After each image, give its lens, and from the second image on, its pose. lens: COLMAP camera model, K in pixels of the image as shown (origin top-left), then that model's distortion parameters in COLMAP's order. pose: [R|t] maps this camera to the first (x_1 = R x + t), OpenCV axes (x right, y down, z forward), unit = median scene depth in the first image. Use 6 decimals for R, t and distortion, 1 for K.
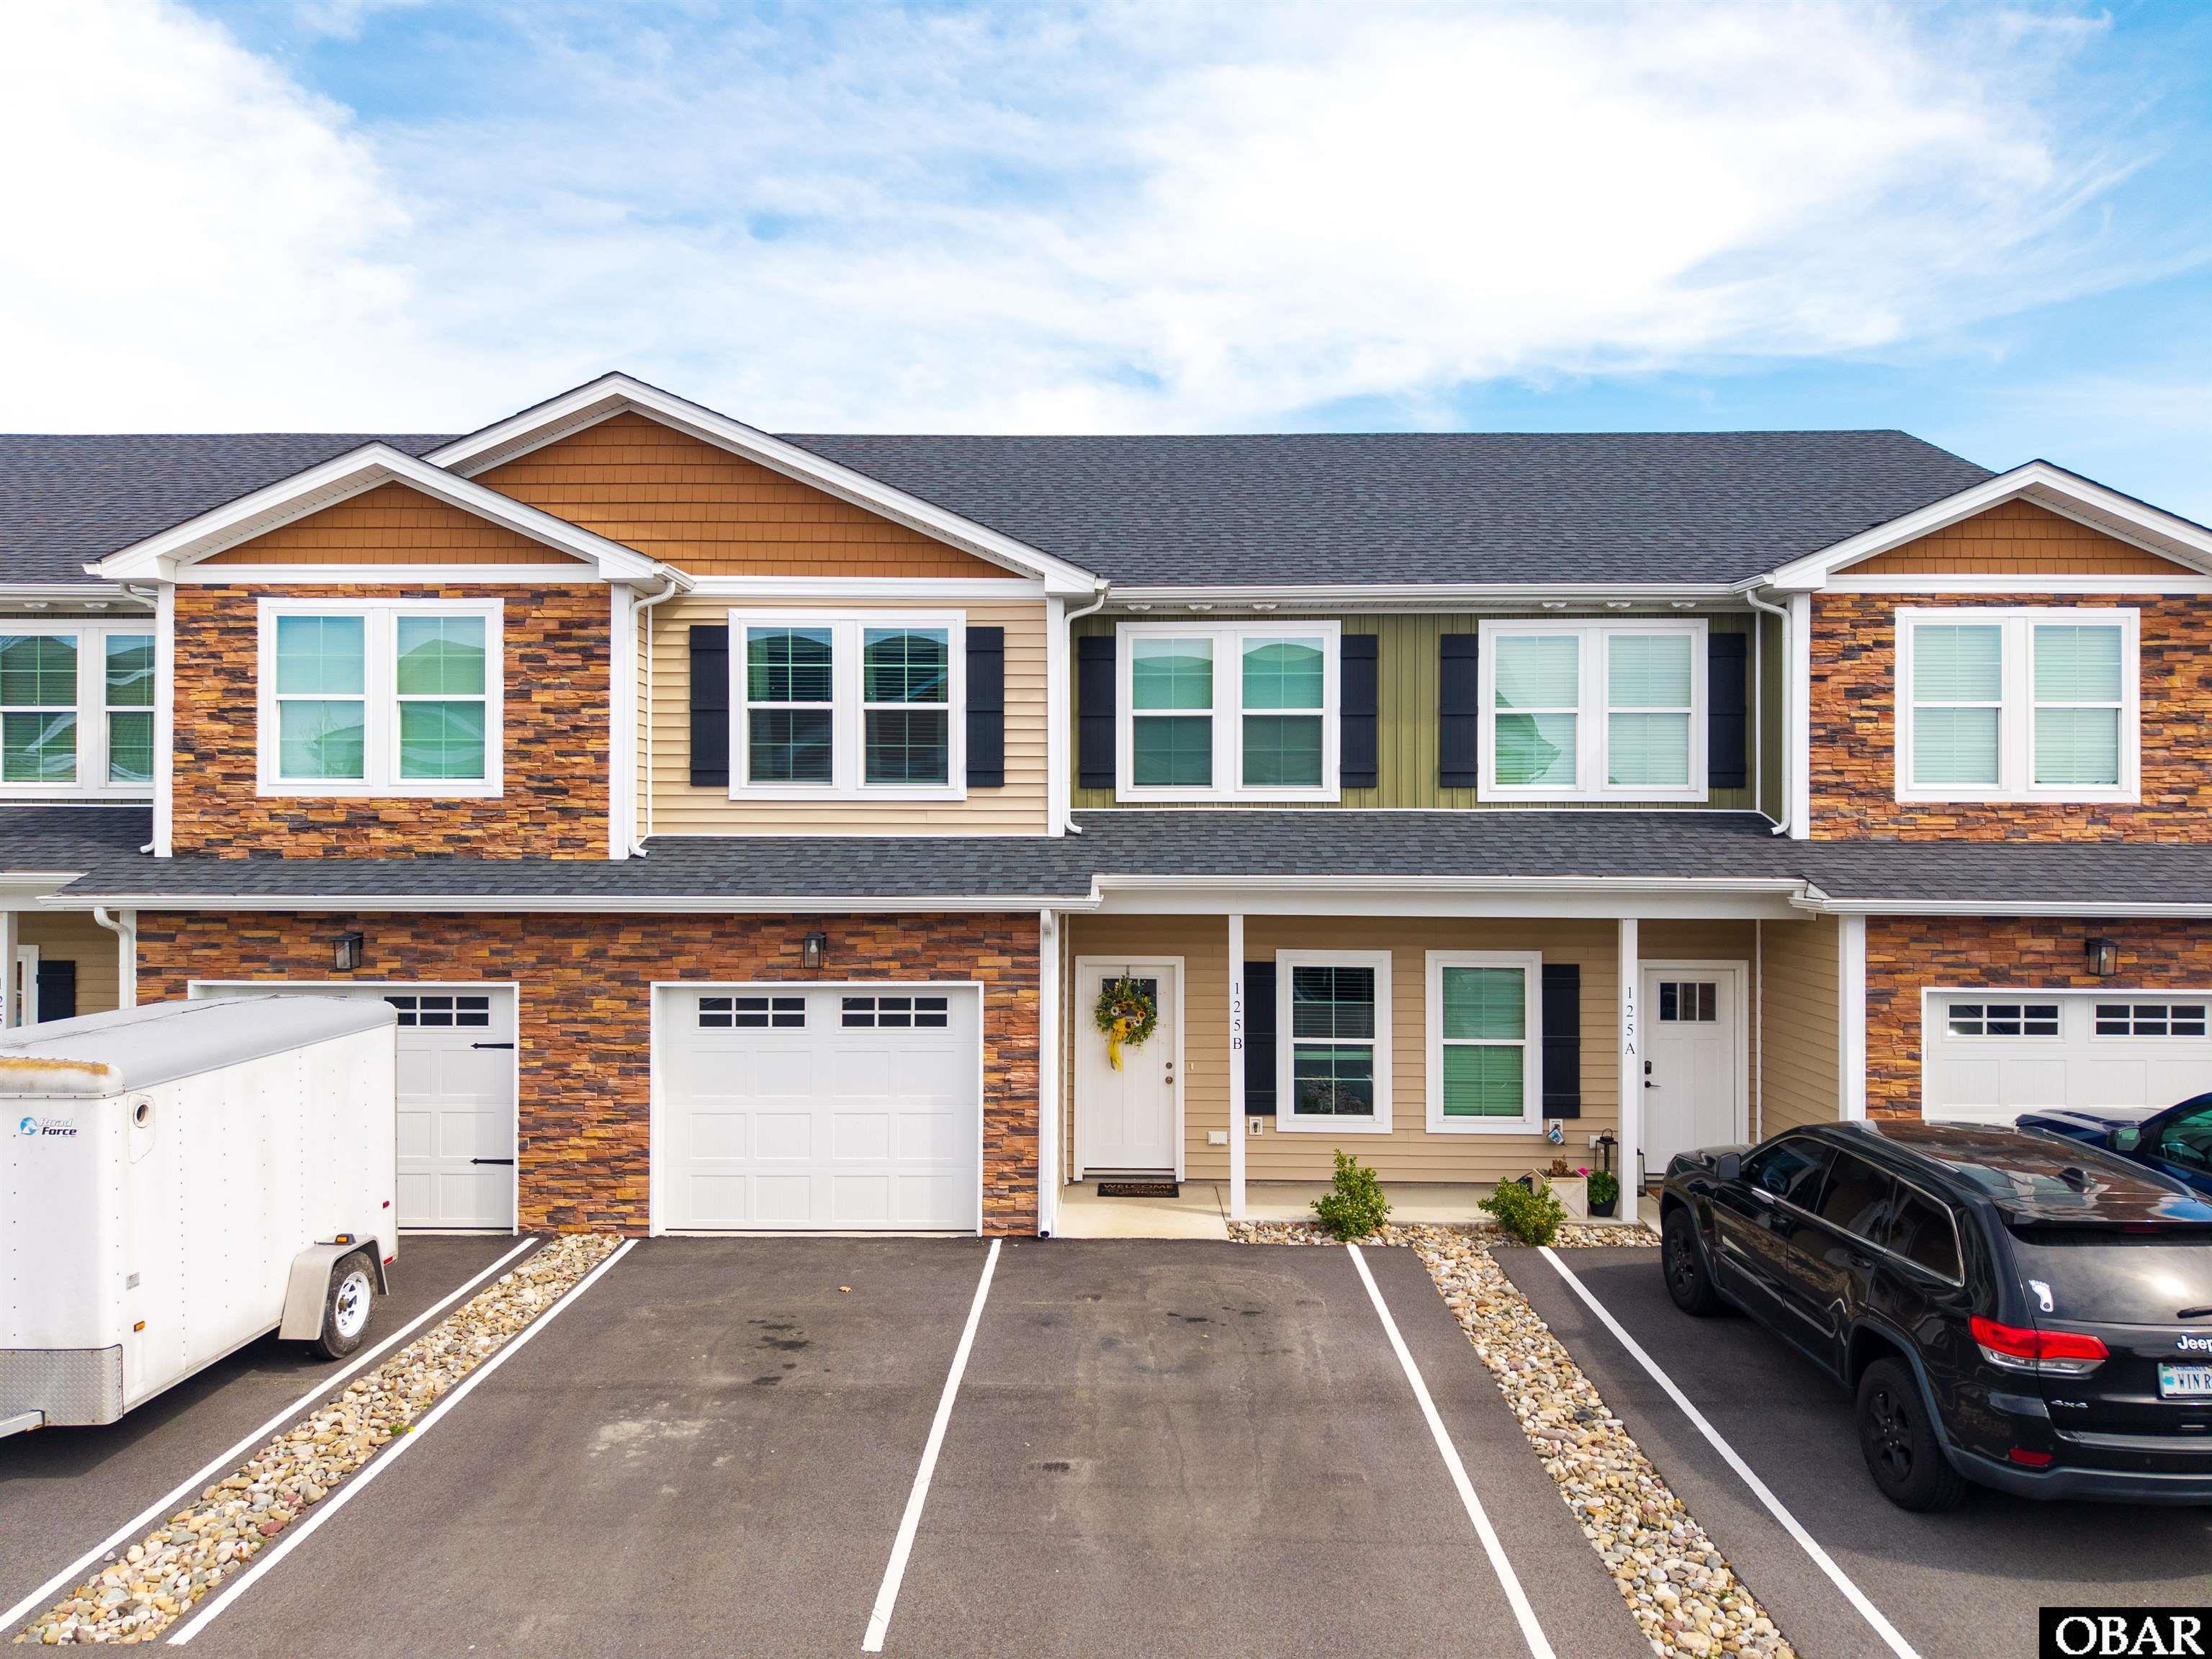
lens RADIAL K [[1491.2, 0, 1120.0], [0, 1491.2, 803.4], [0, 0, 1]] dist [0.045923, -0.022564]
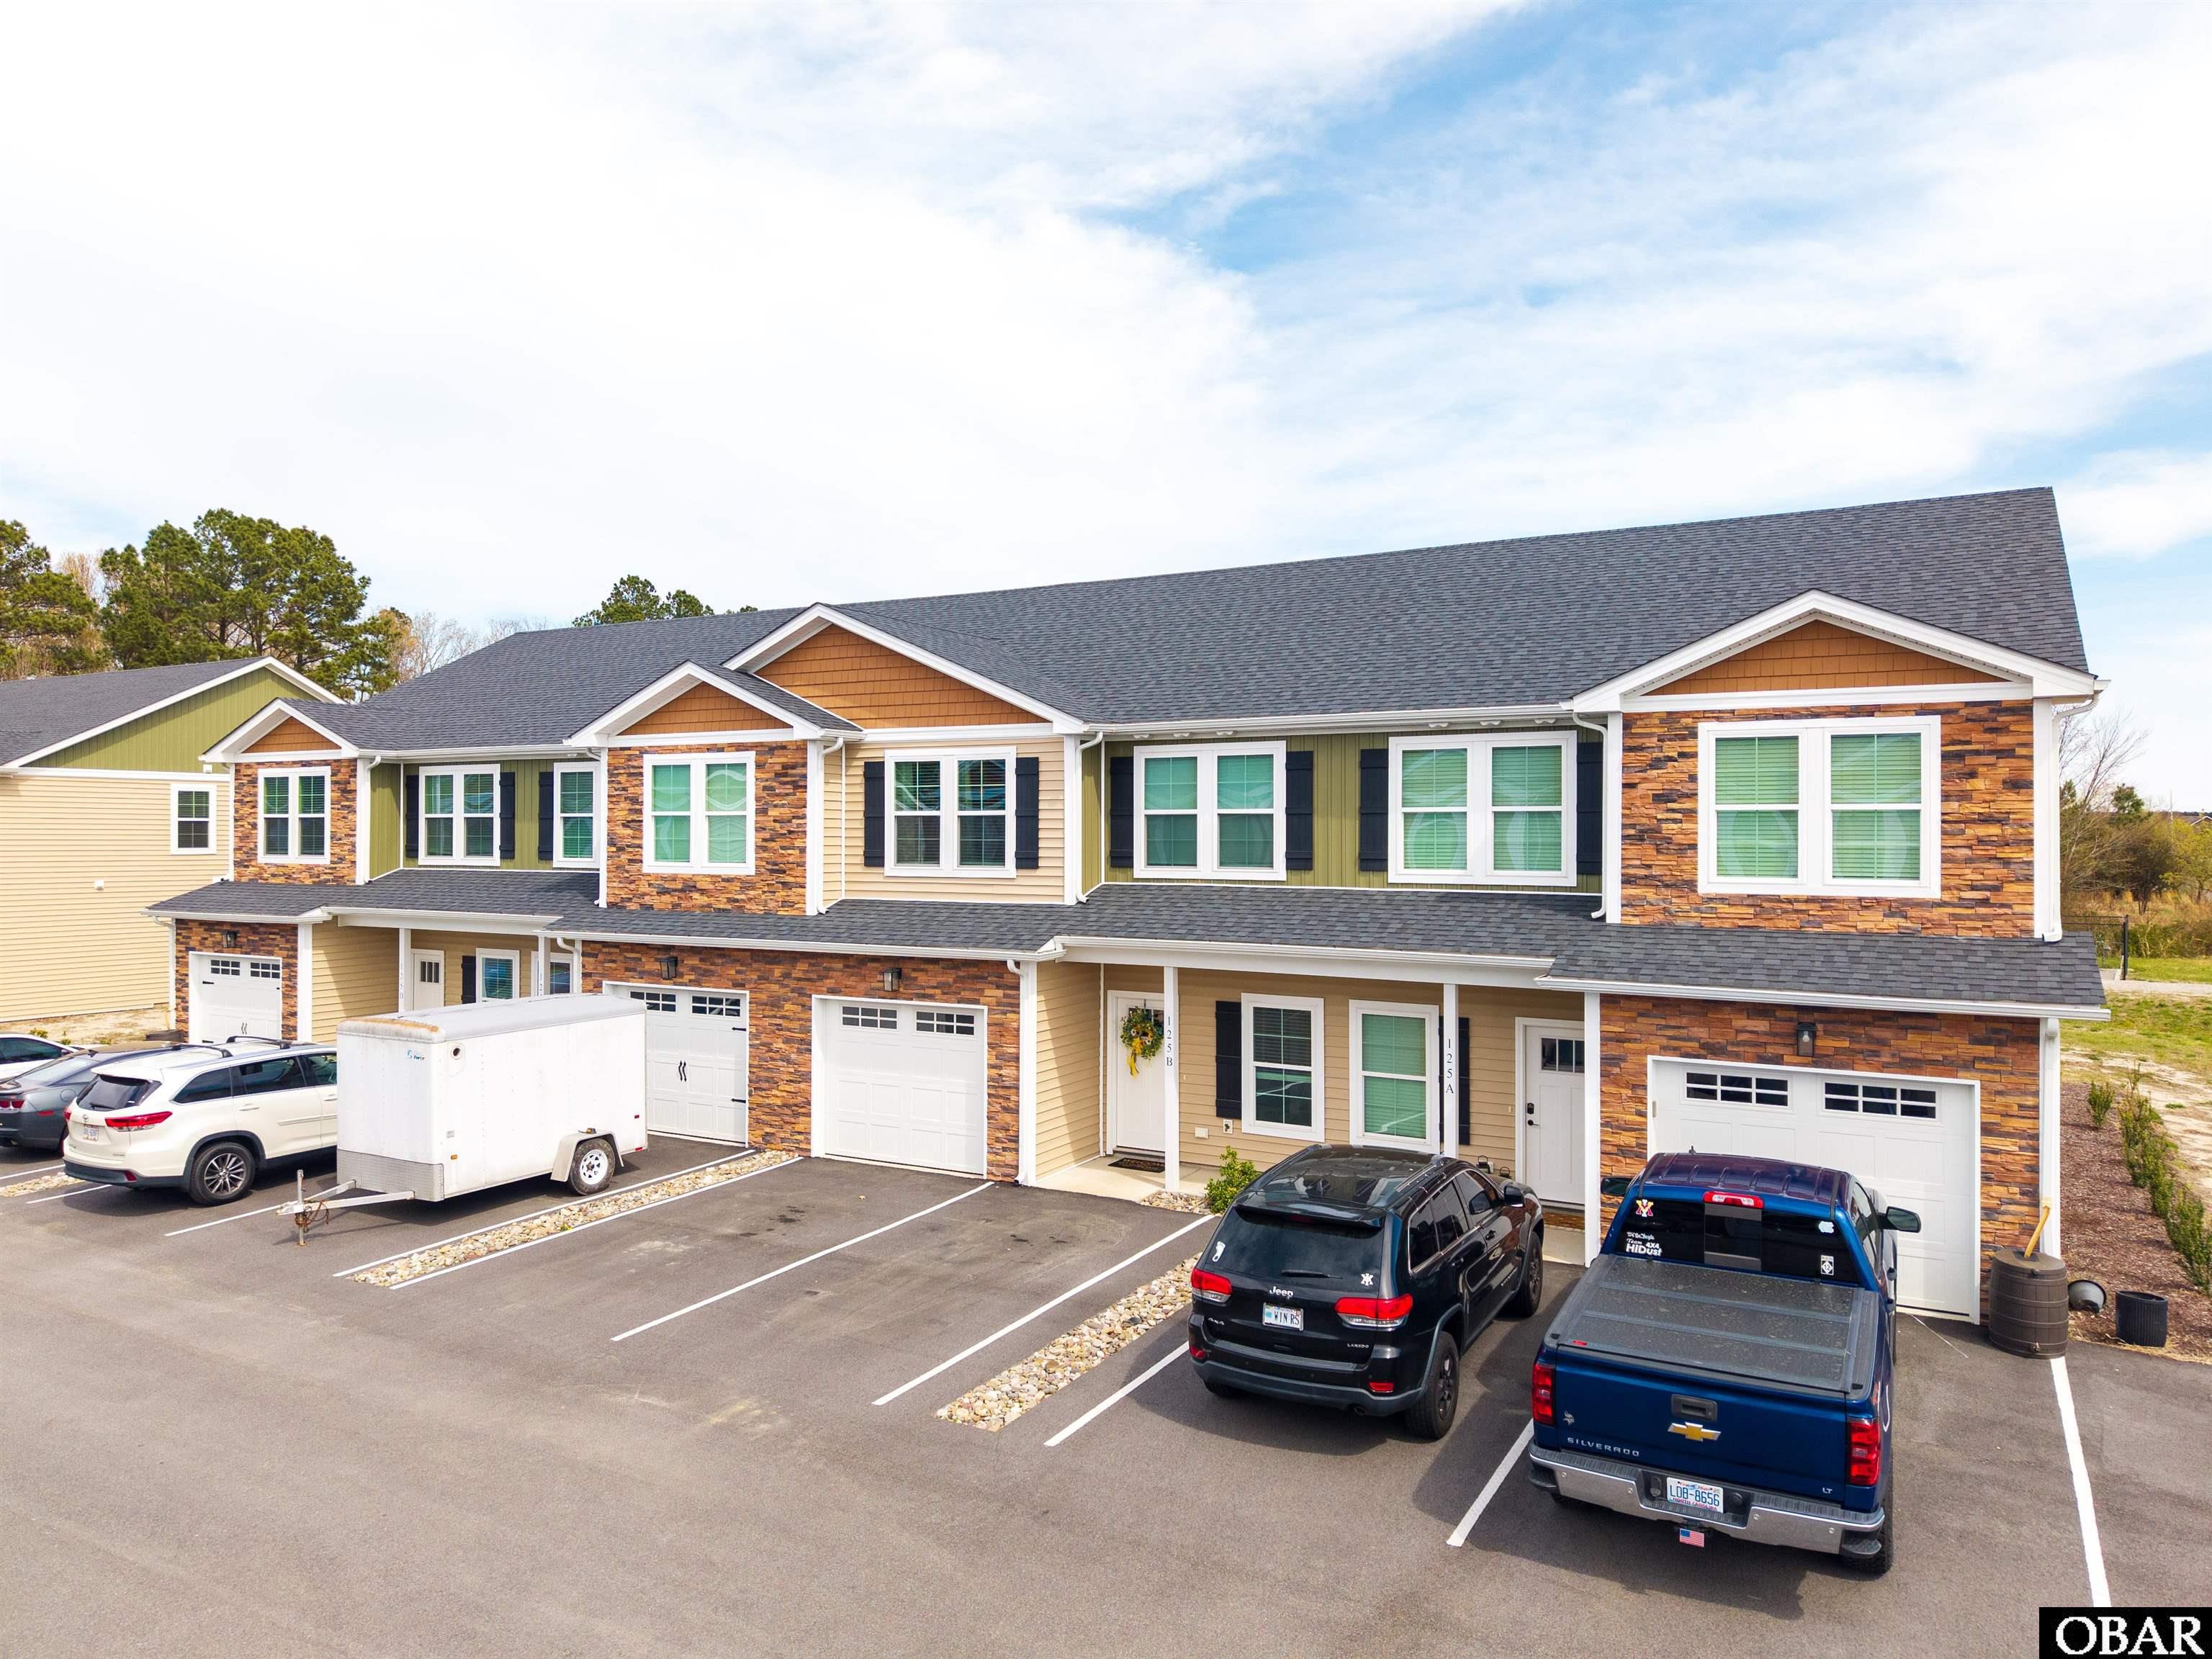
lens RADIAL K [[1495.5, 0, 1111.7], [0, 1495.5, 793.6], [0, 0, 1]] dist [0.067674, -0.004175]
pose [[0.876065, -0.013250, -0.482011, 0.701048], [0.010194, 0.999908, -0.008958, -0.072760], [0.482086, 0.002934, 0.876119, -0.227528]]
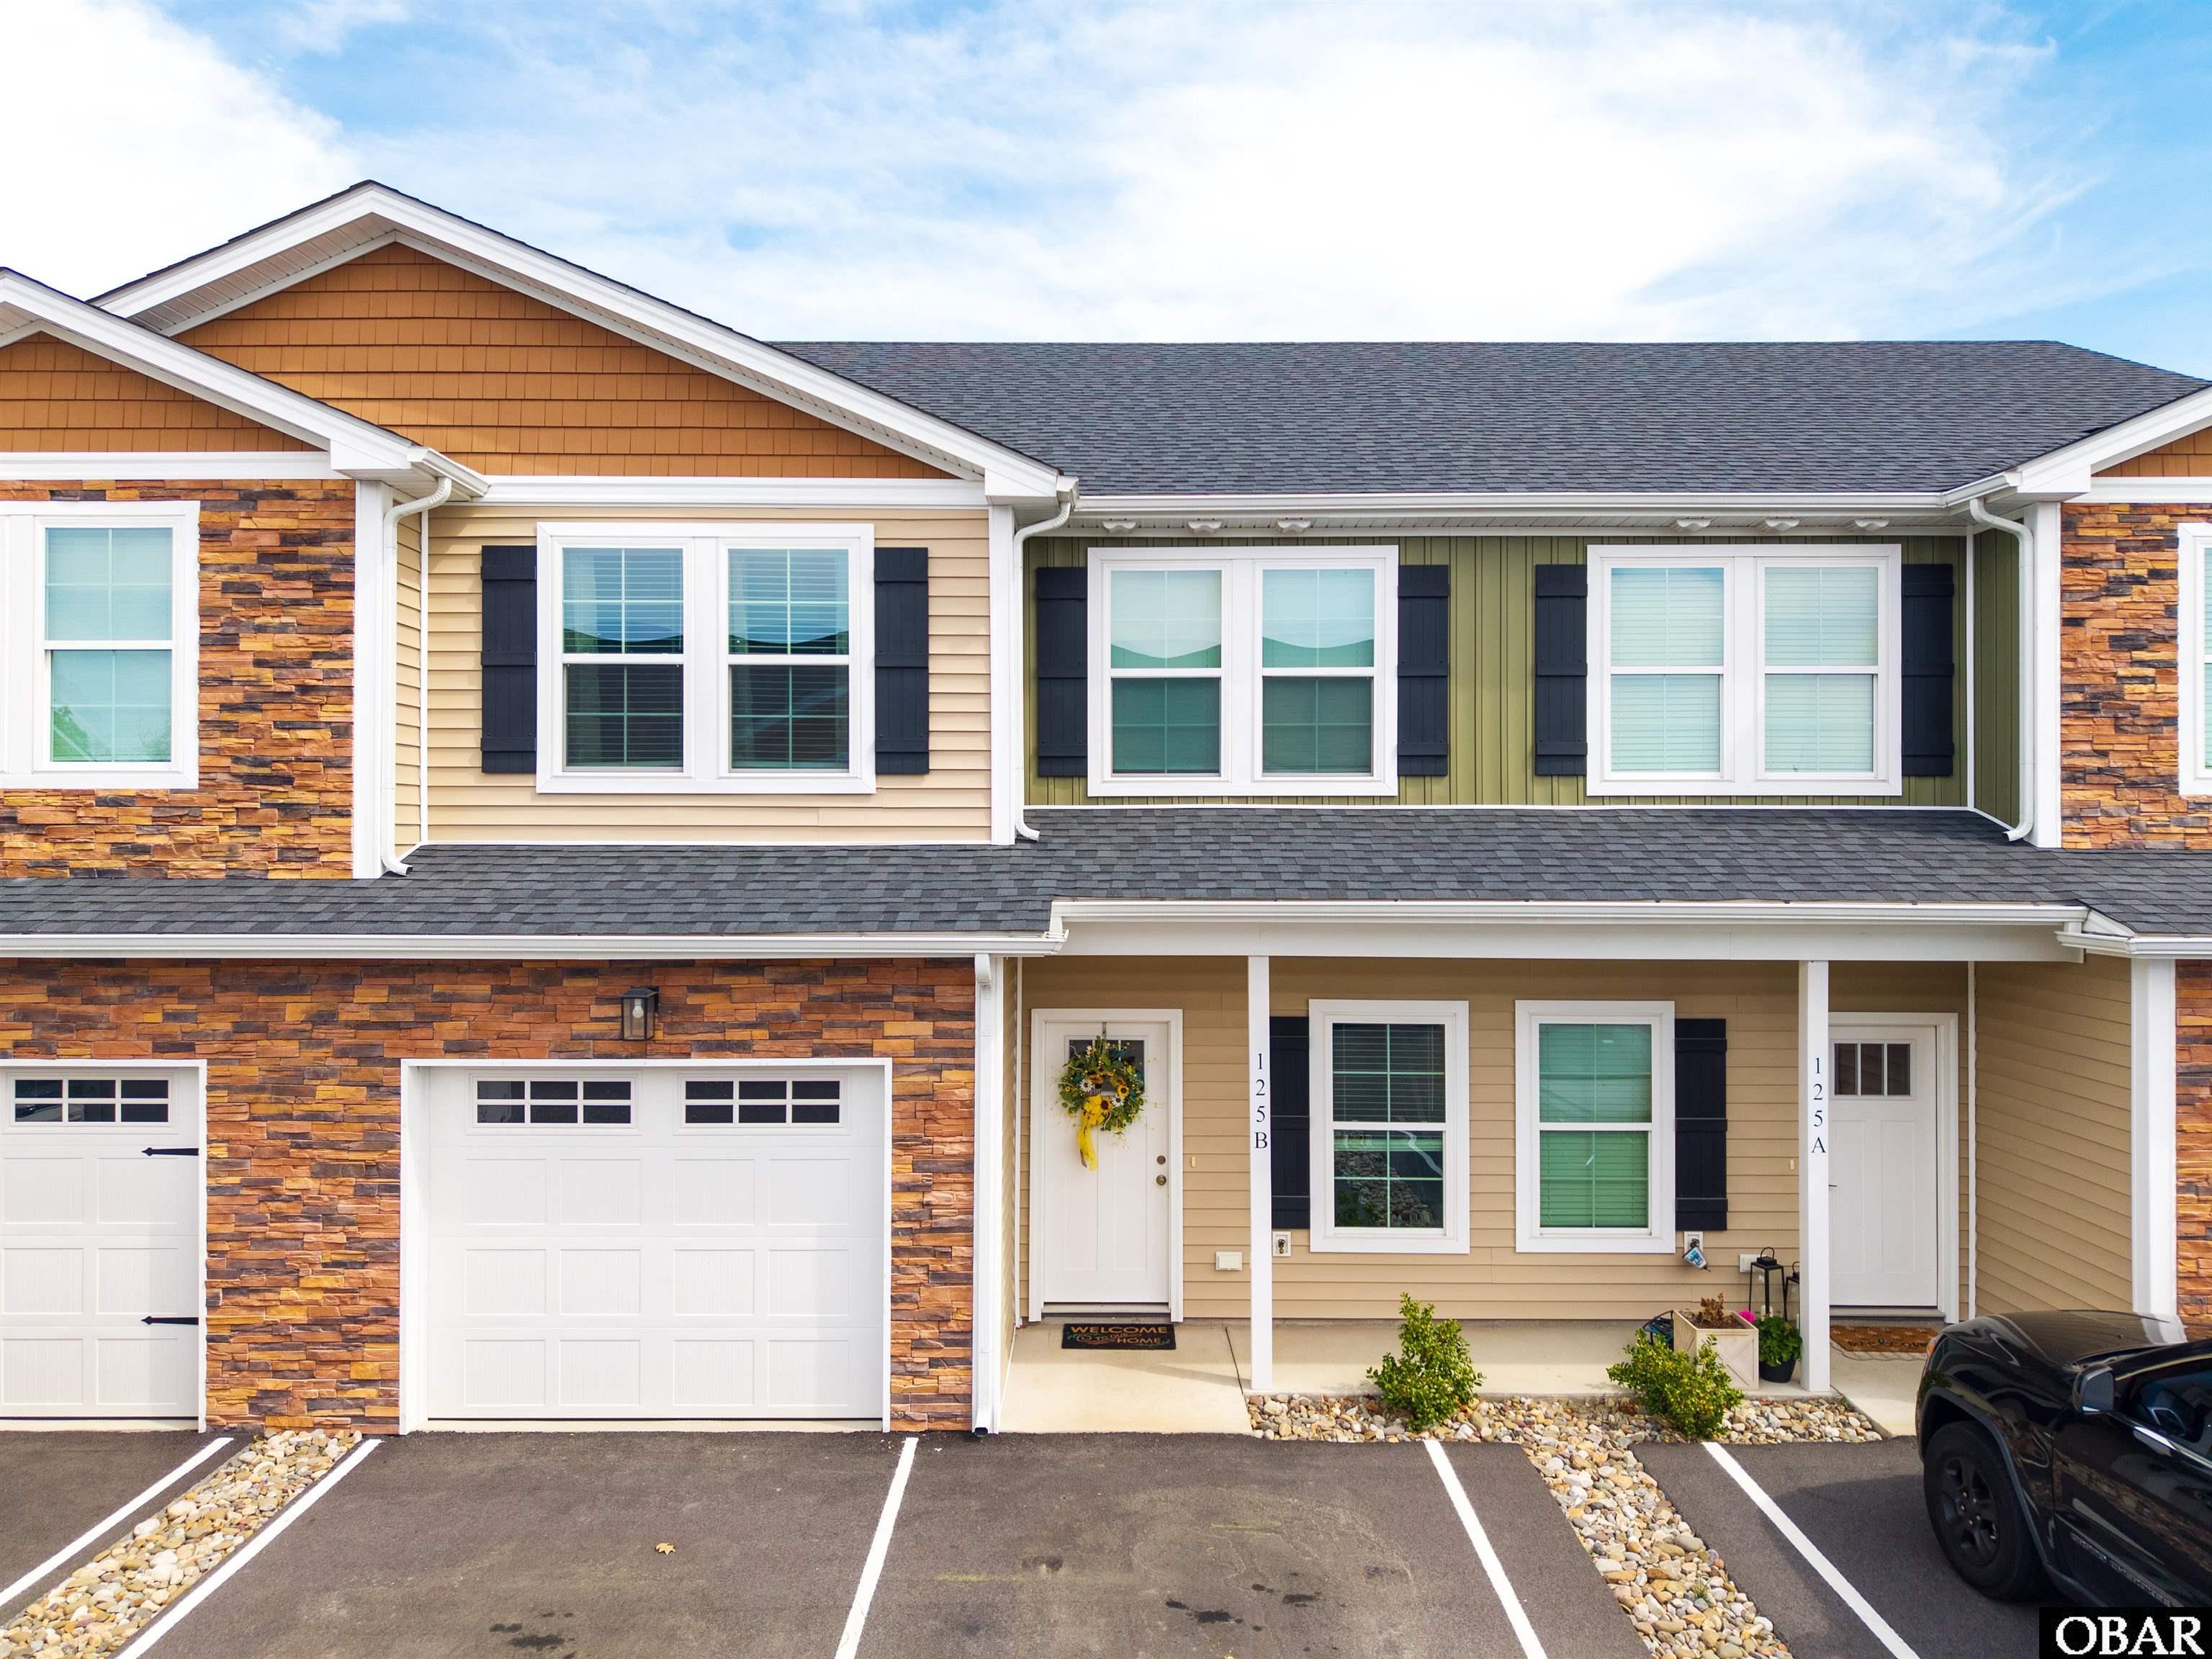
lens RADIAL K [[1483.0, 0, 1117.3], [0, 1483.0, 816.6], [0, 0, 1]] dist [0.019466, -0.026702]
pose [[0.999928, -0.000874, 0.011960, 0.003416], [0.000799, 0.999980, 0.006312, 0.004782], [-0.011965, -0.006302, 0.999909, 0.309430]]
